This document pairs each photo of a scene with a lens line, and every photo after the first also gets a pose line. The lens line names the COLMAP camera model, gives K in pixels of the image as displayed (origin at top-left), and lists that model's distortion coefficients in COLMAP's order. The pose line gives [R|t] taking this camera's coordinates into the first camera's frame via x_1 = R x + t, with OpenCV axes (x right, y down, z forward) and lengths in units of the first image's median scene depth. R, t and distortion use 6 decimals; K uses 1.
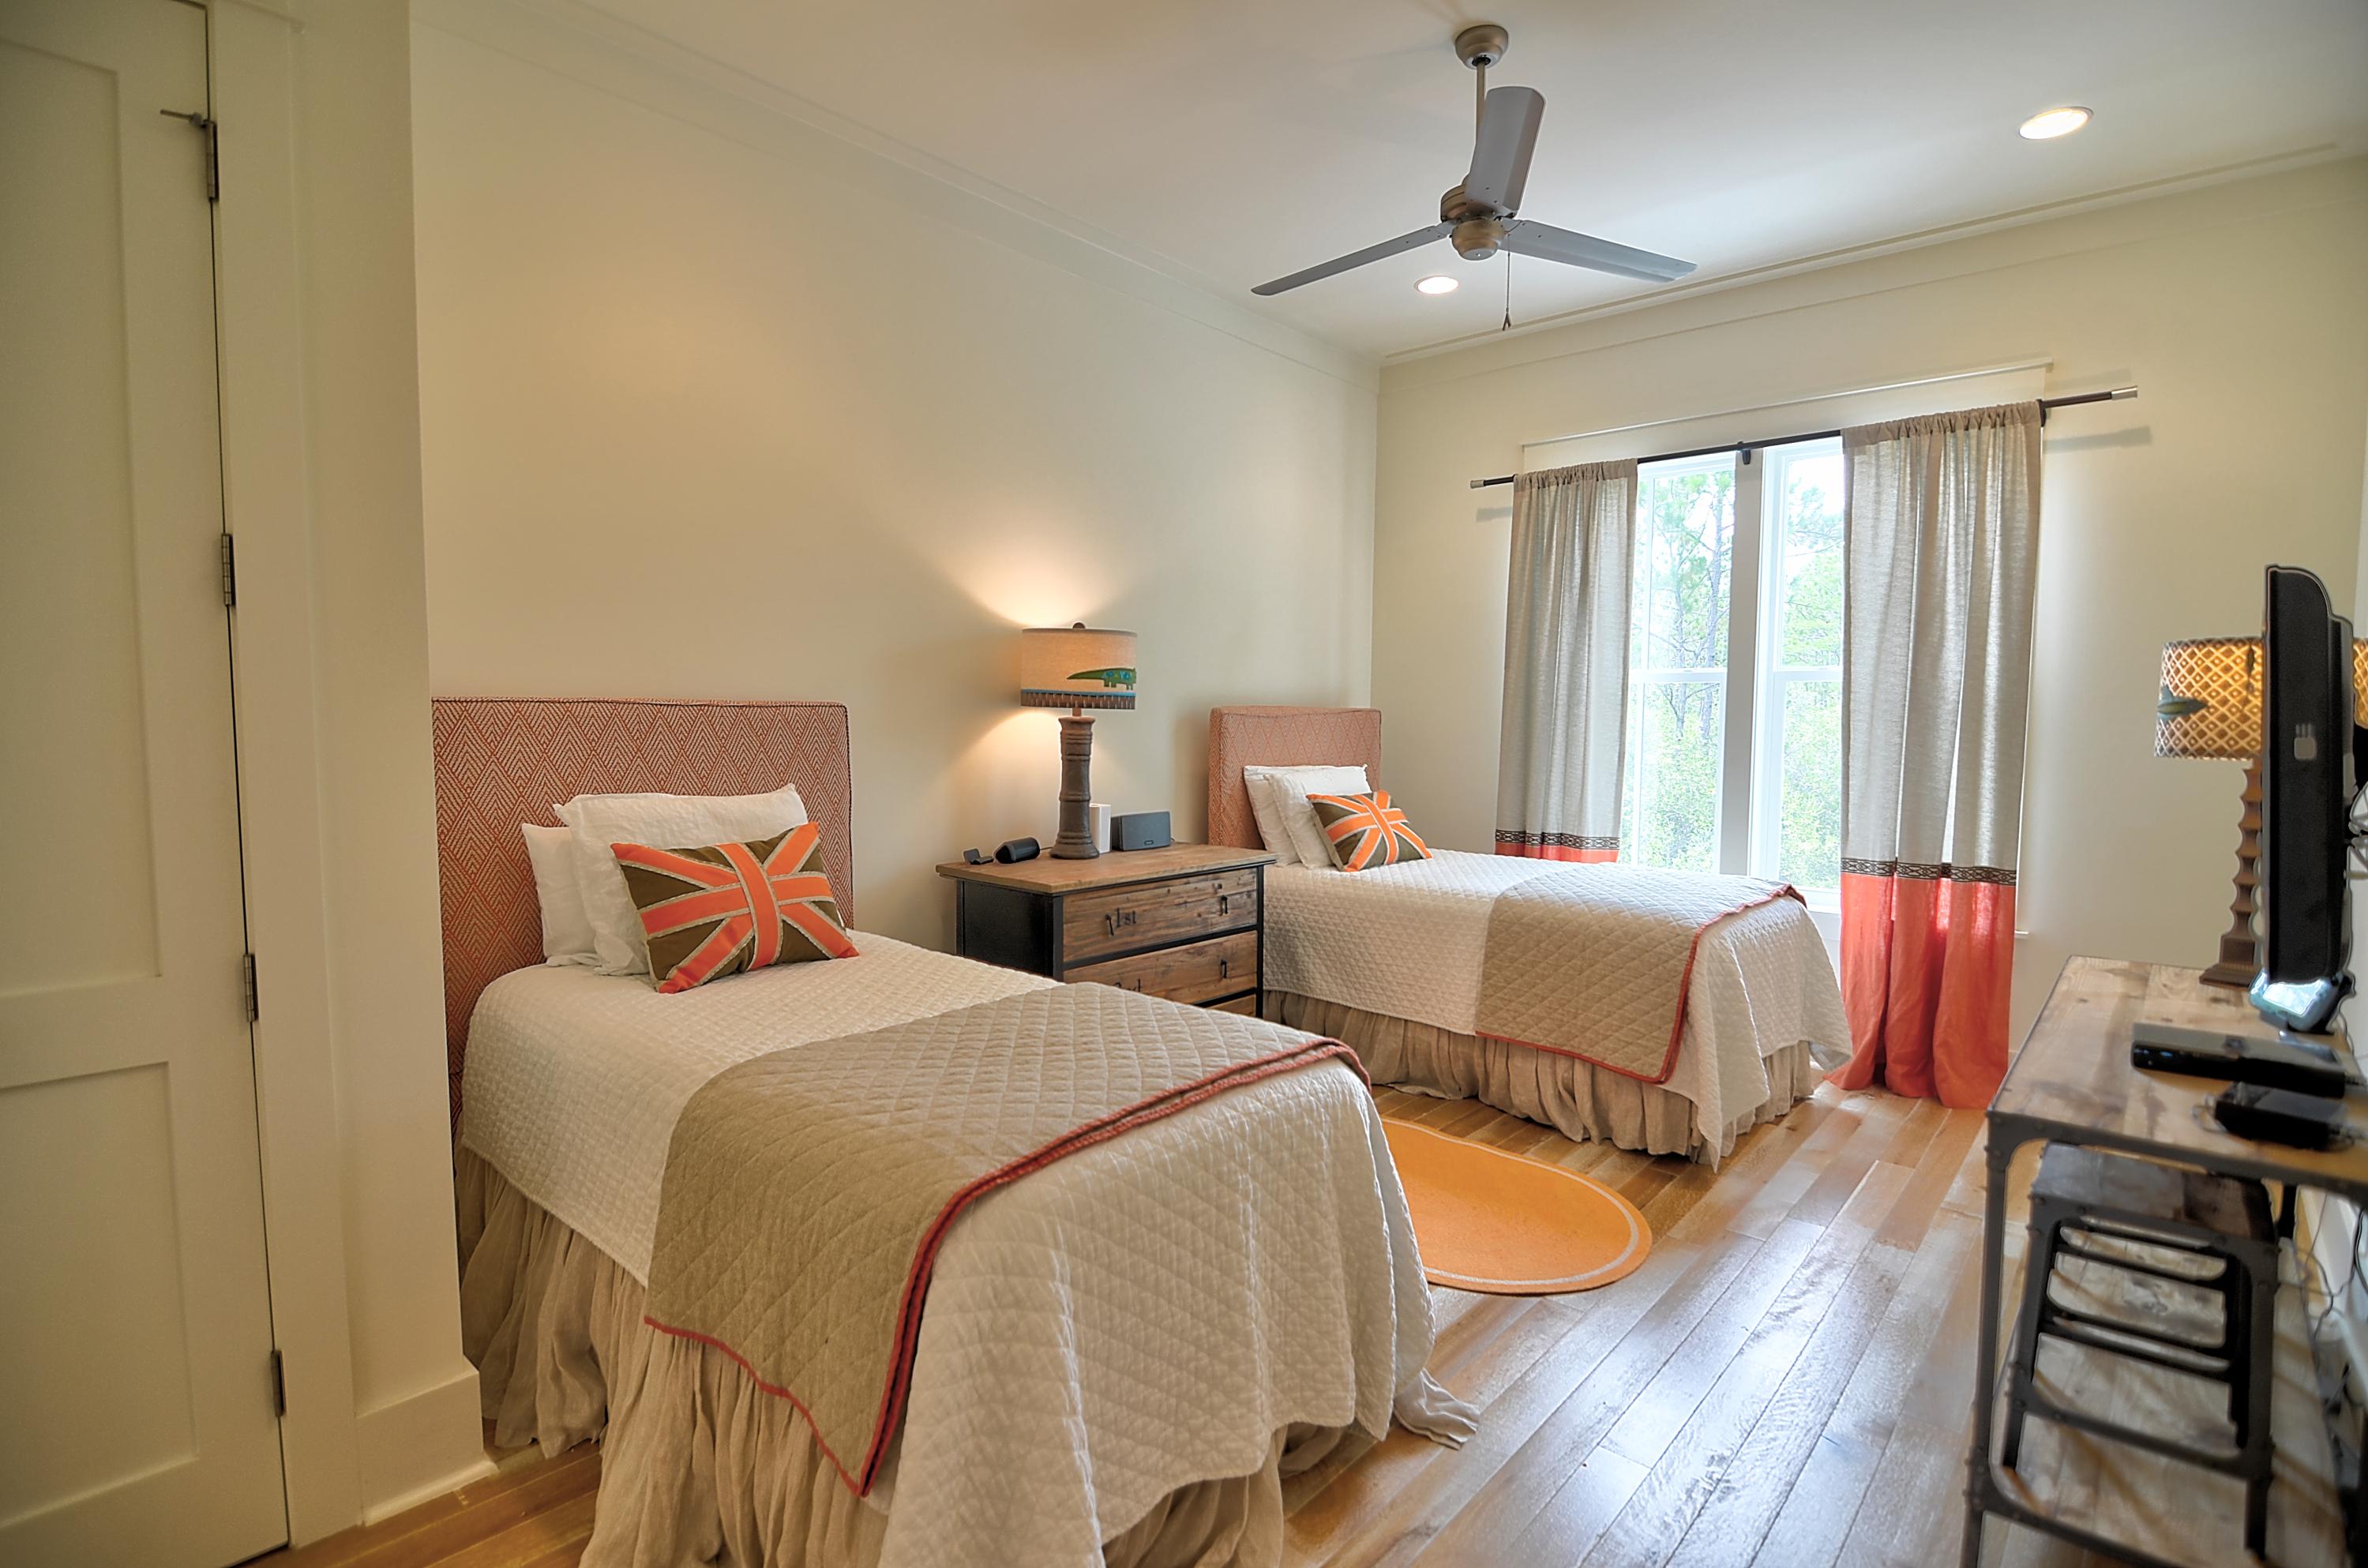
lens RADIAL K [[1146.1, 0, 1186.8], [0, 1146.1, 789.3], [0, 0, 1]] dist [0.000011, -0.019178]
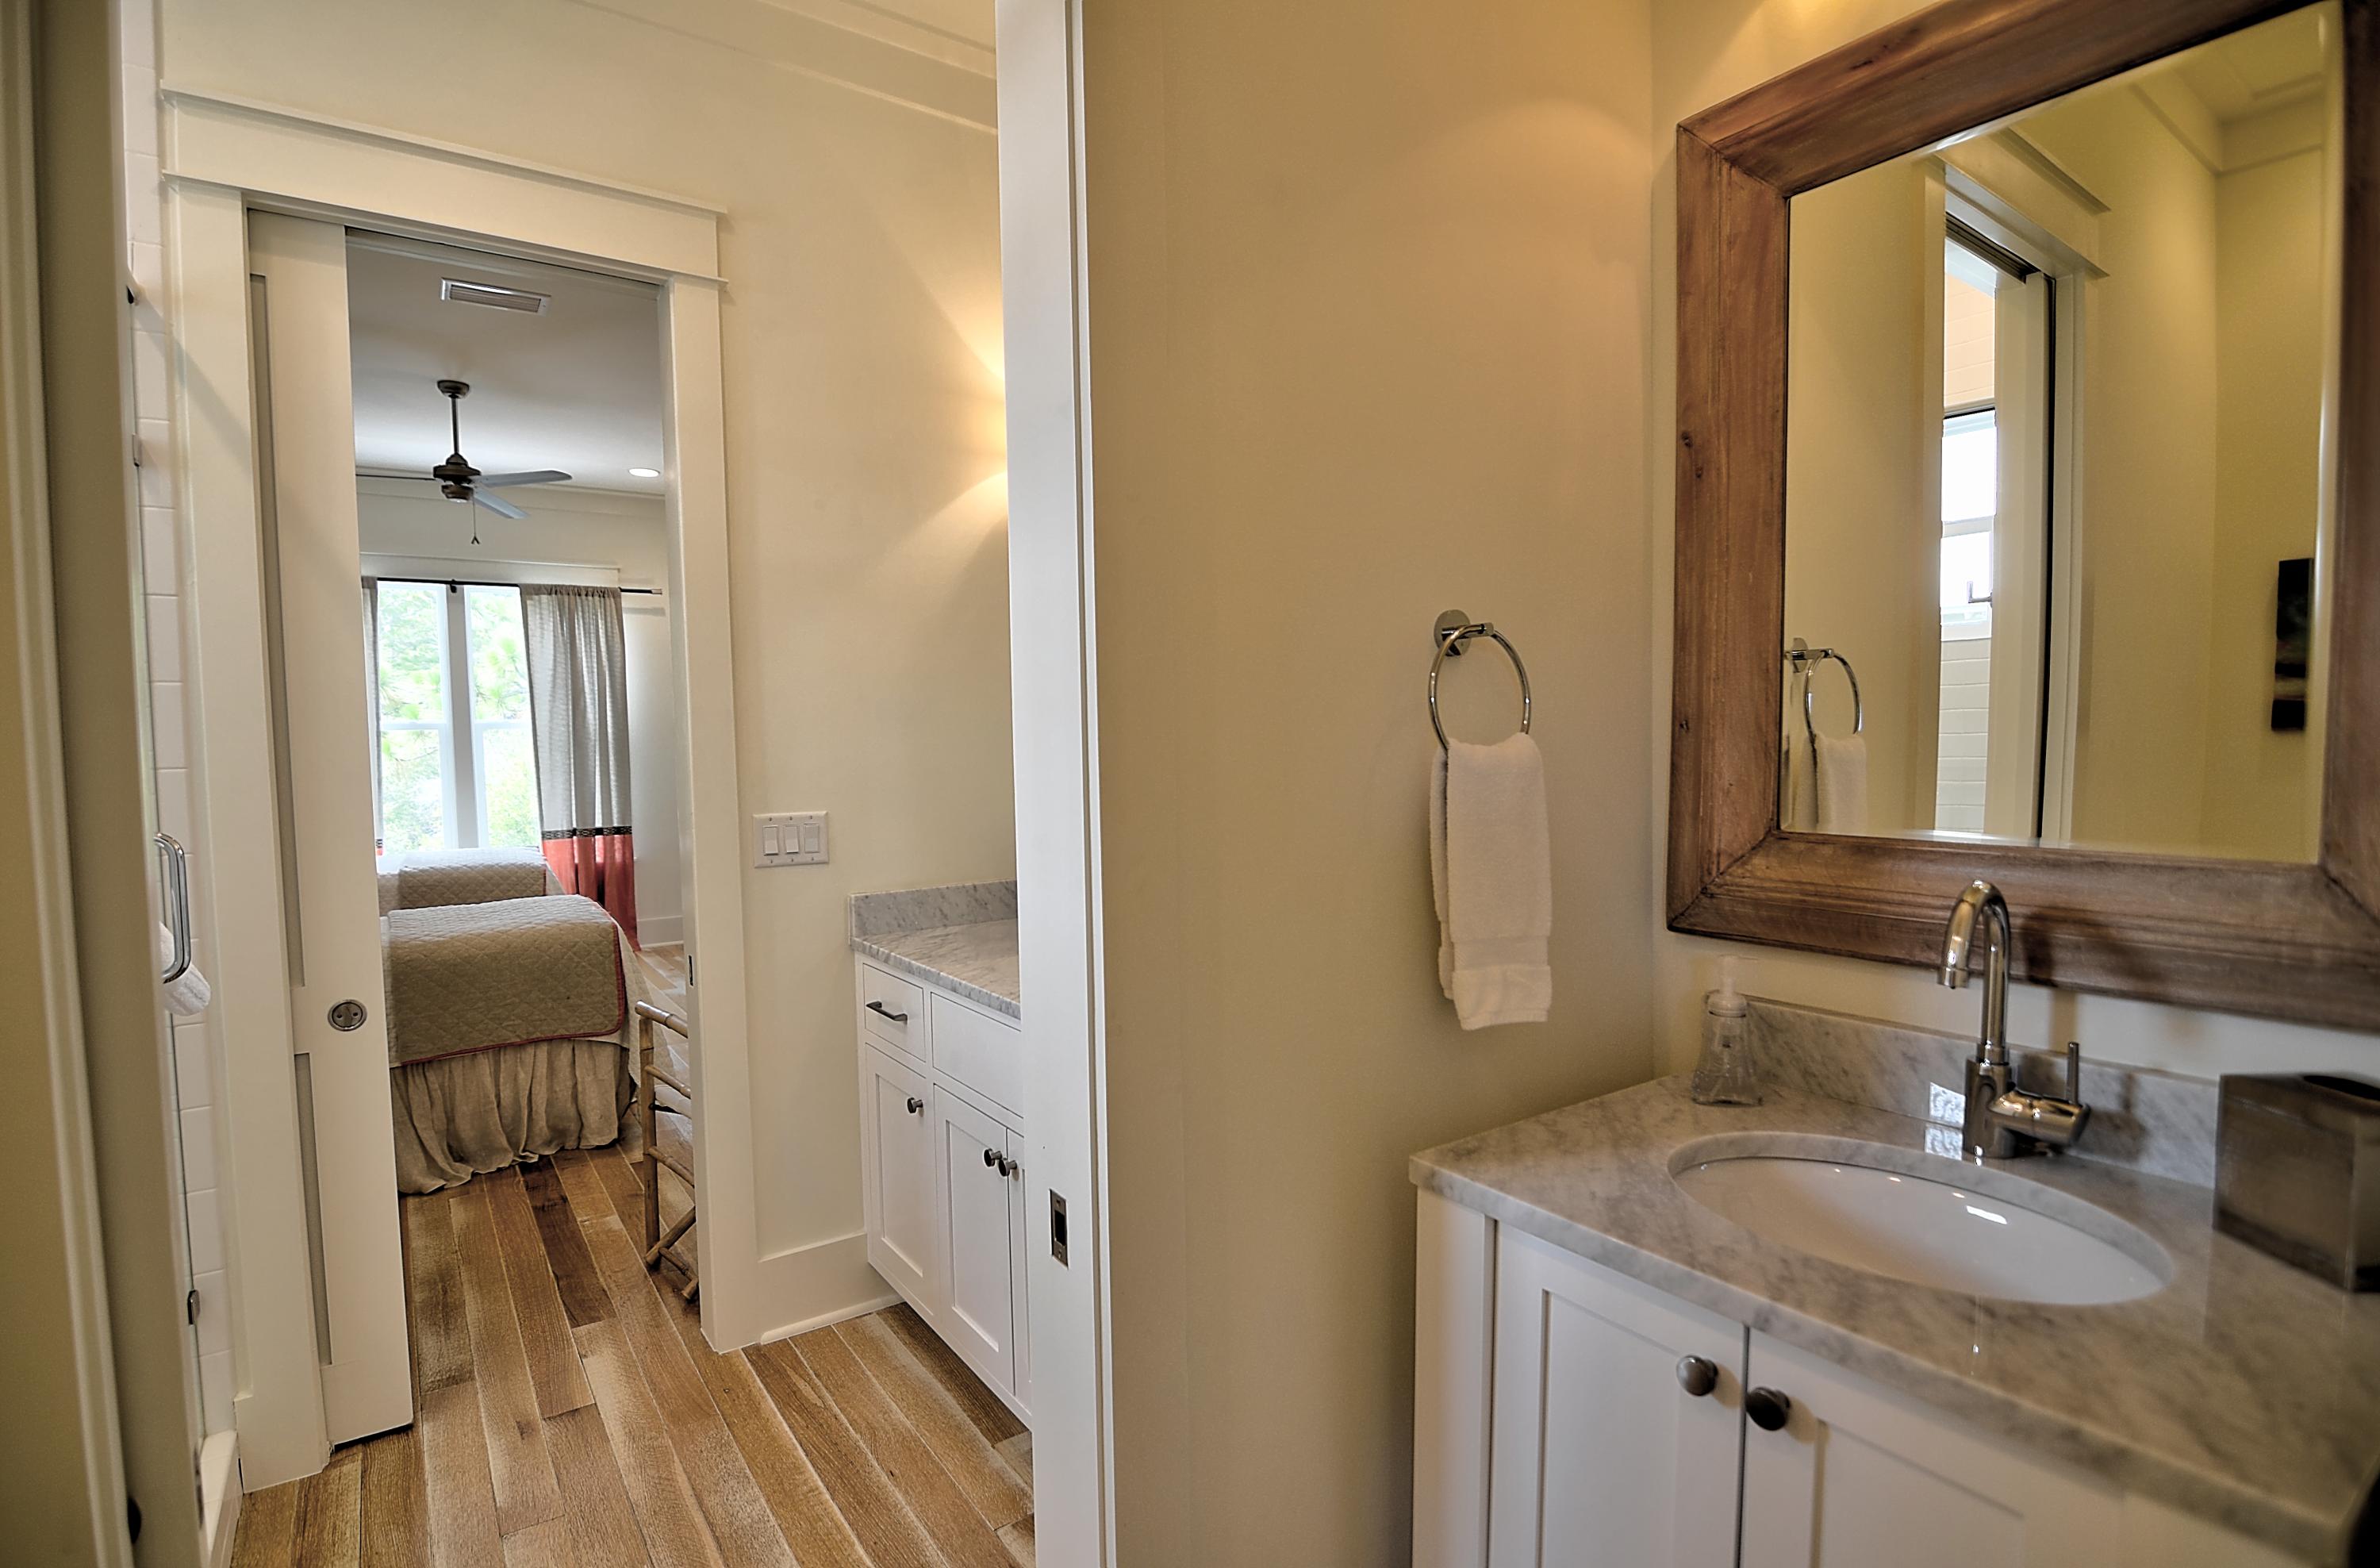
lens RADIAL K [[1136.2, 0, 1181.3], [0, 1136.2, 790.2], [0, 0, 1]] dist [0.000087, -0.017832]
pose [[0.233867, -0.060336, 0.970395, -0.904651], [0.091477, 0.995011, 0.039821, 0.018390], [-0.967956, 0.079456, 0.238220, -0.364908]]
